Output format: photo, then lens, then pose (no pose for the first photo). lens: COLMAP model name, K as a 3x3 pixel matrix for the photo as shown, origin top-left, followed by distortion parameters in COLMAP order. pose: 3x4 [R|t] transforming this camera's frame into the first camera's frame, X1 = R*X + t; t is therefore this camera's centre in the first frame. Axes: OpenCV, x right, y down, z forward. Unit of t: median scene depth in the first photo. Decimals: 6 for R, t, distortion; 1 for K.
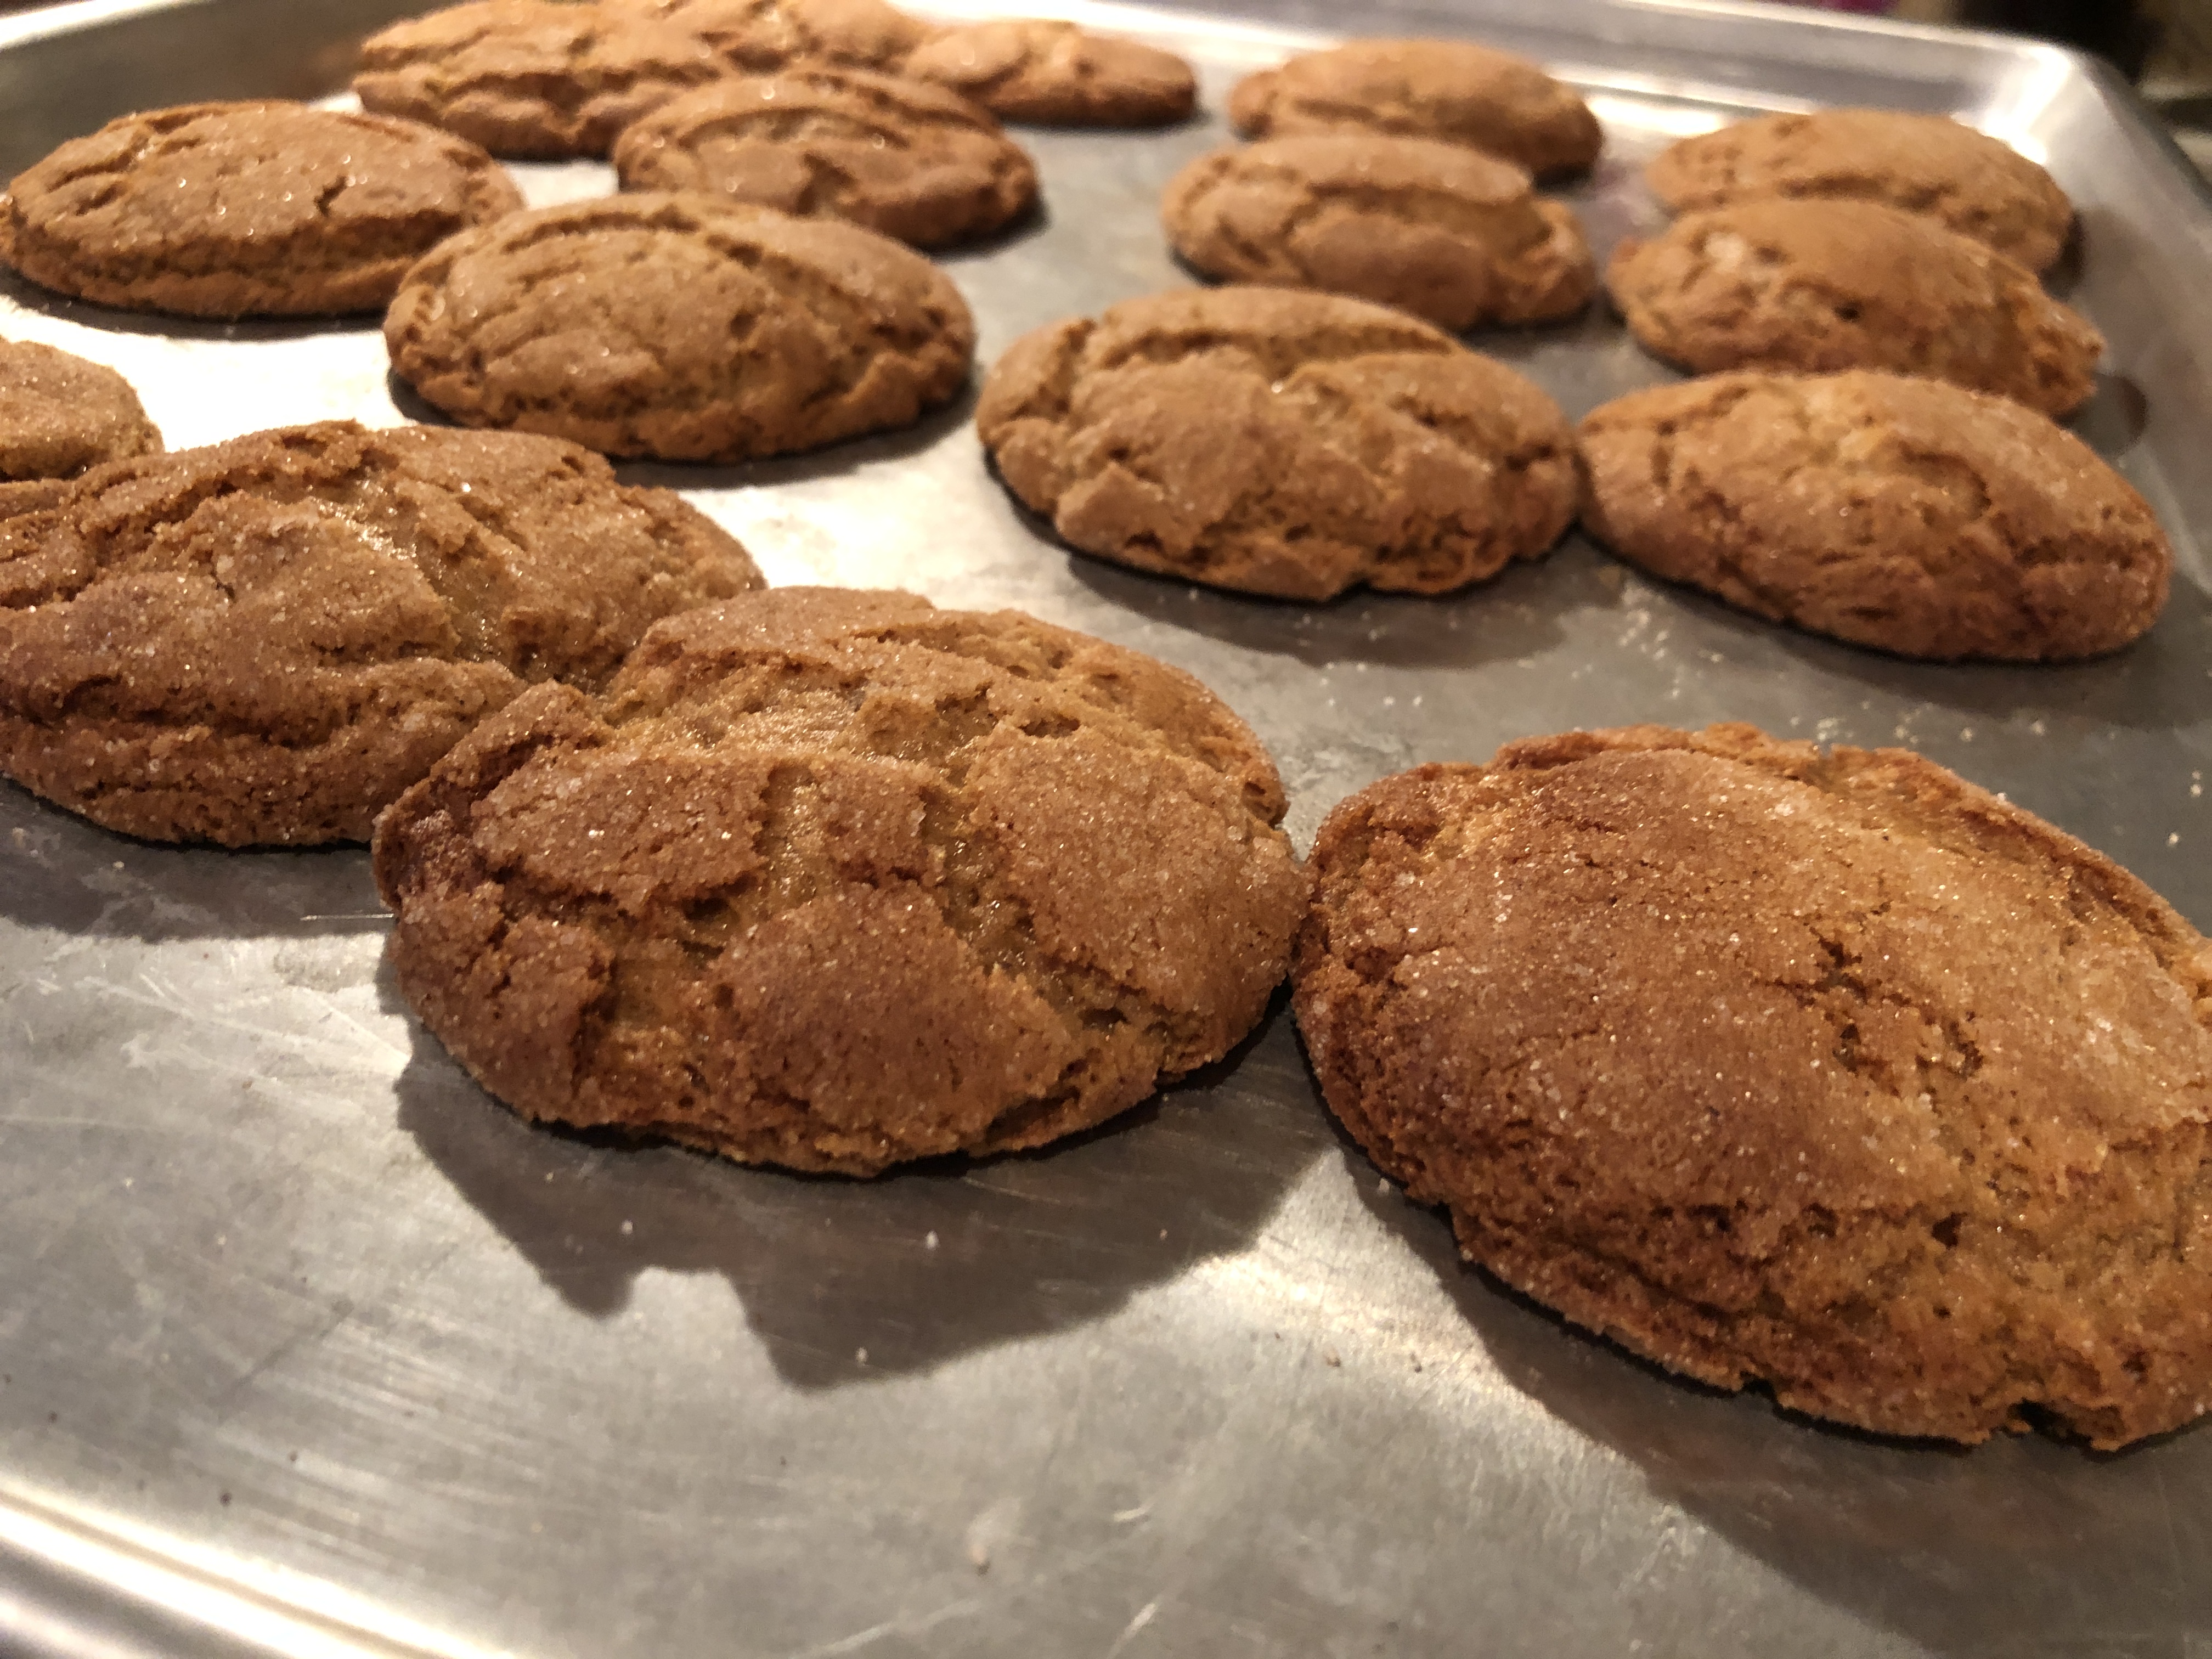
lens RADIAL K [[1840.6, 0, 1077.5], [0, 1840.6, 822.0], [0, 0, 1]] dist [0.057920, -0.132839]
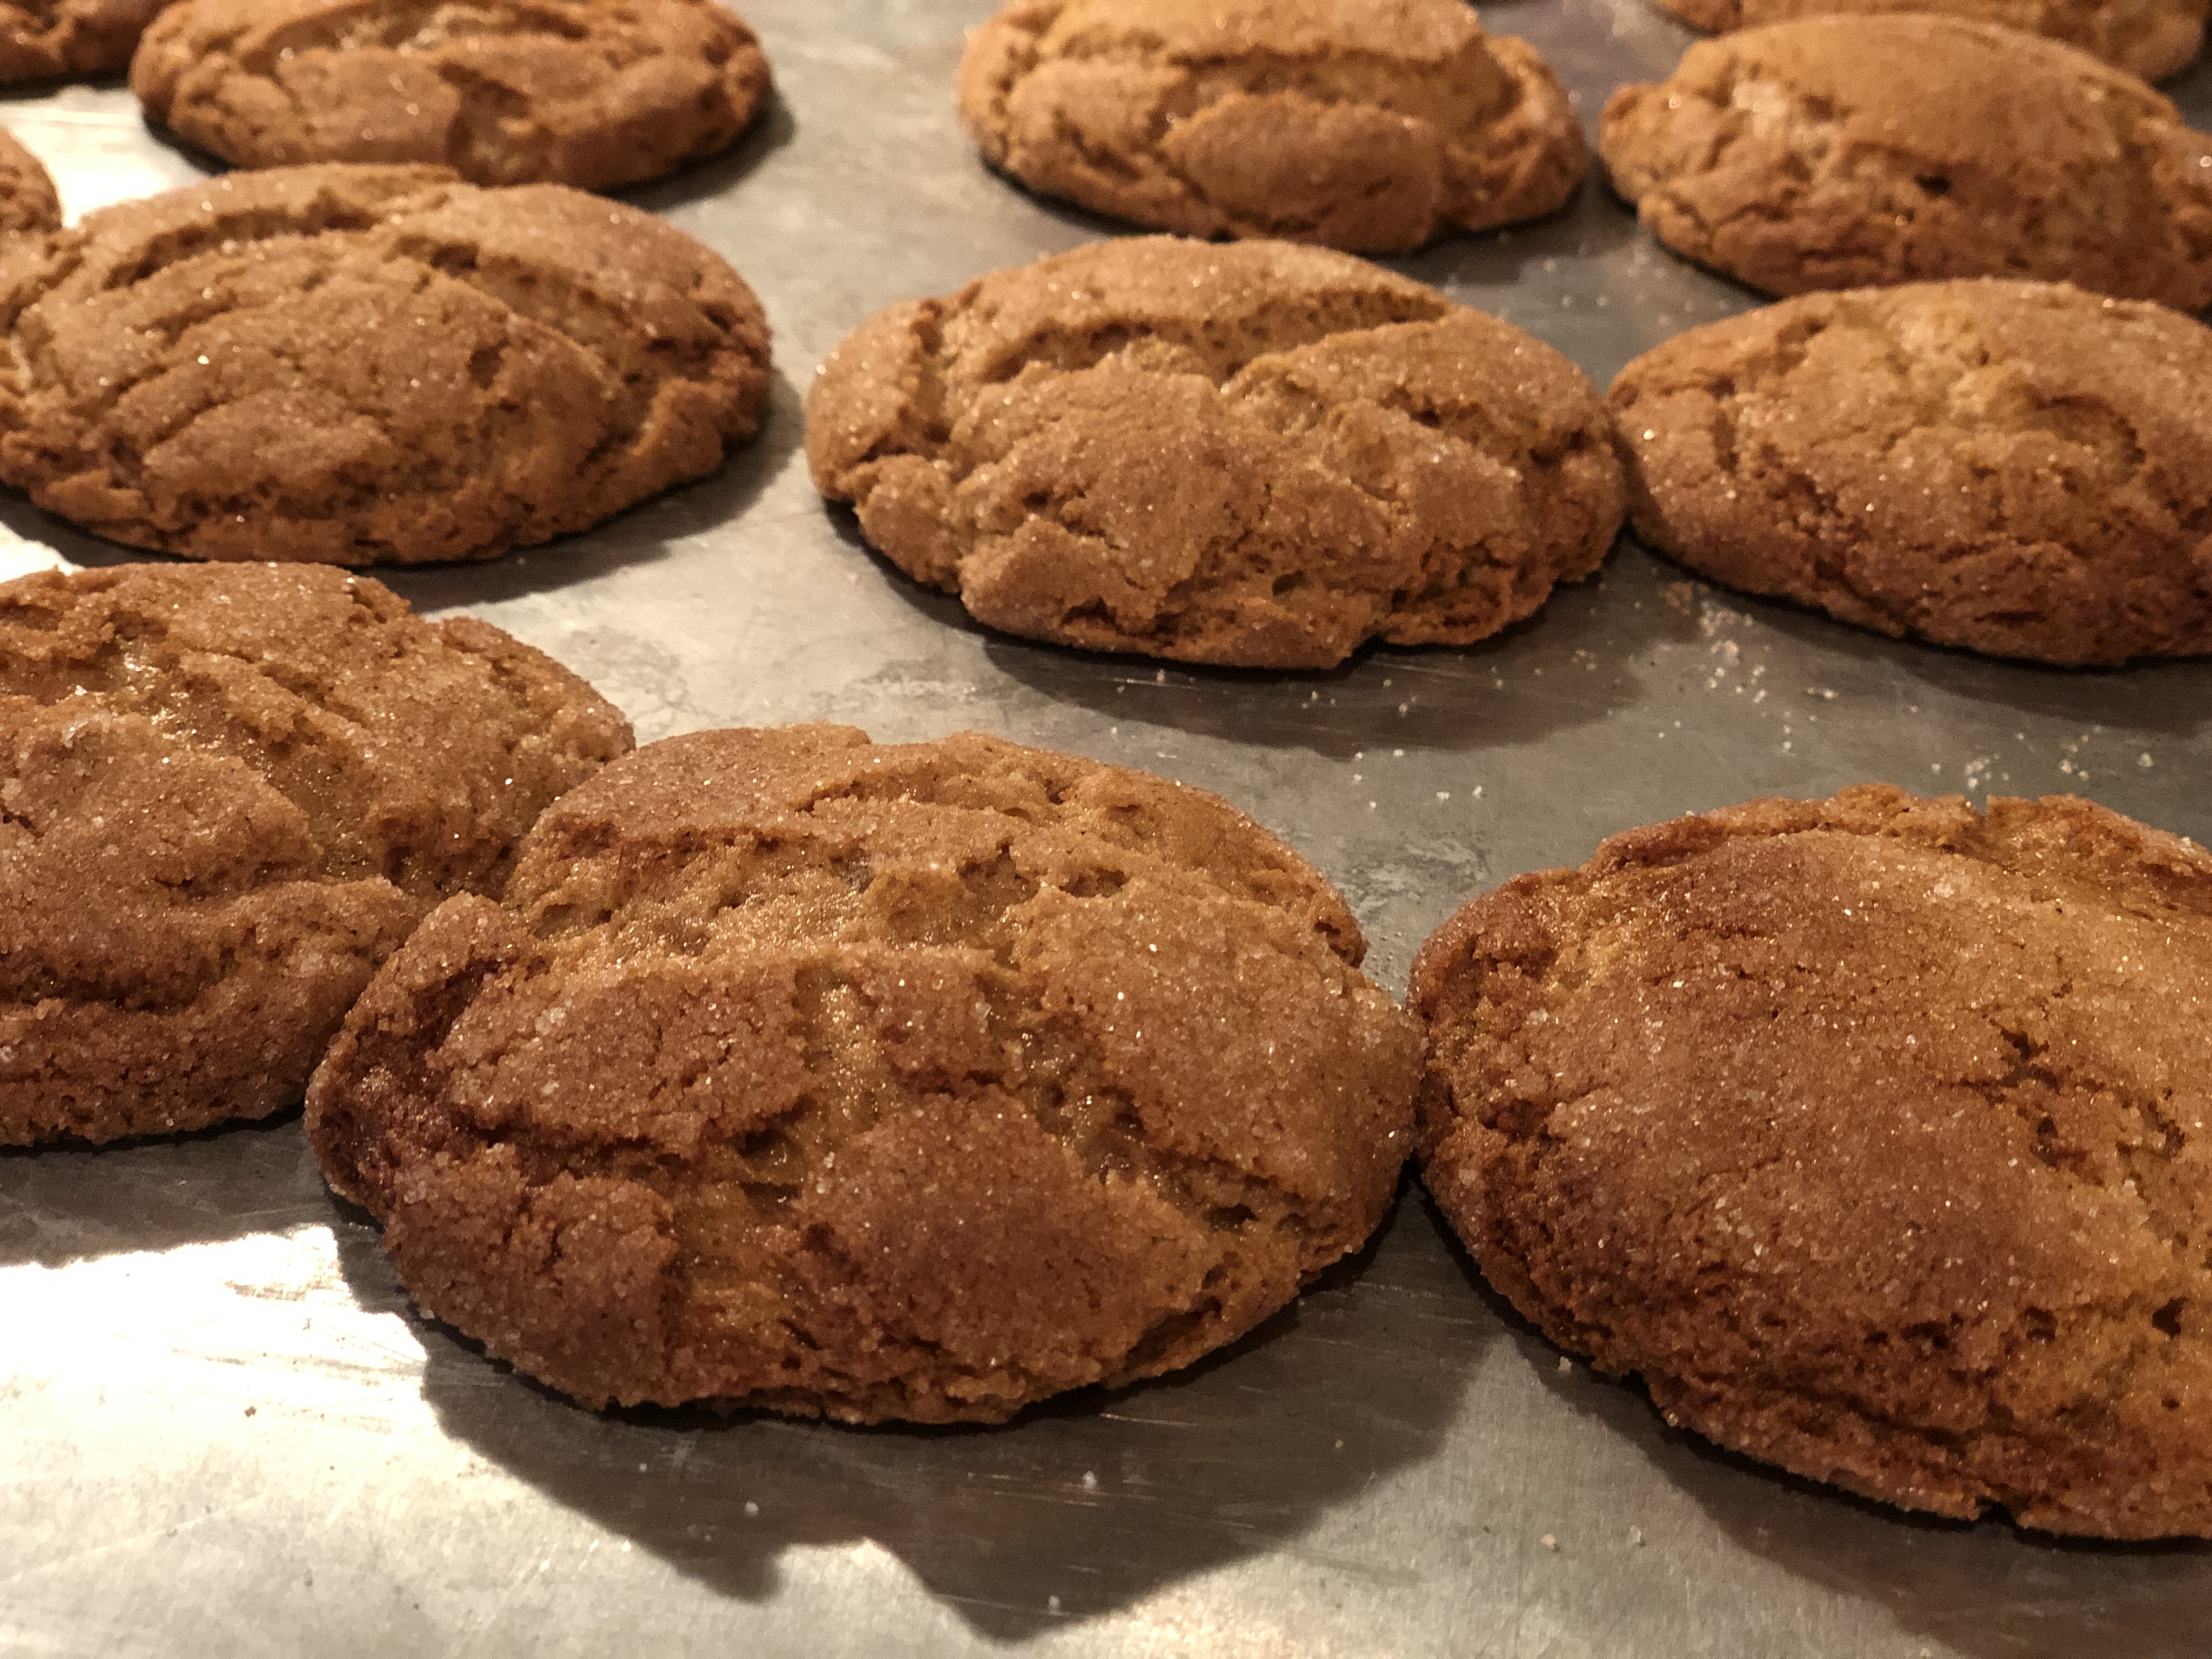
lens RADIAL K [[3366.1, 0, 1102.6], [0, 3366.1, 897.9], [0, 0, 1]] dist [-0.191681, 1.496528]
pose [[0.985700, -0.108259, 0.129135, -0.207698], [0.111359, 0.993635, -0.017011, -0.019358], [-0.126472, 0.031148, 0.991481, -0.498968]]
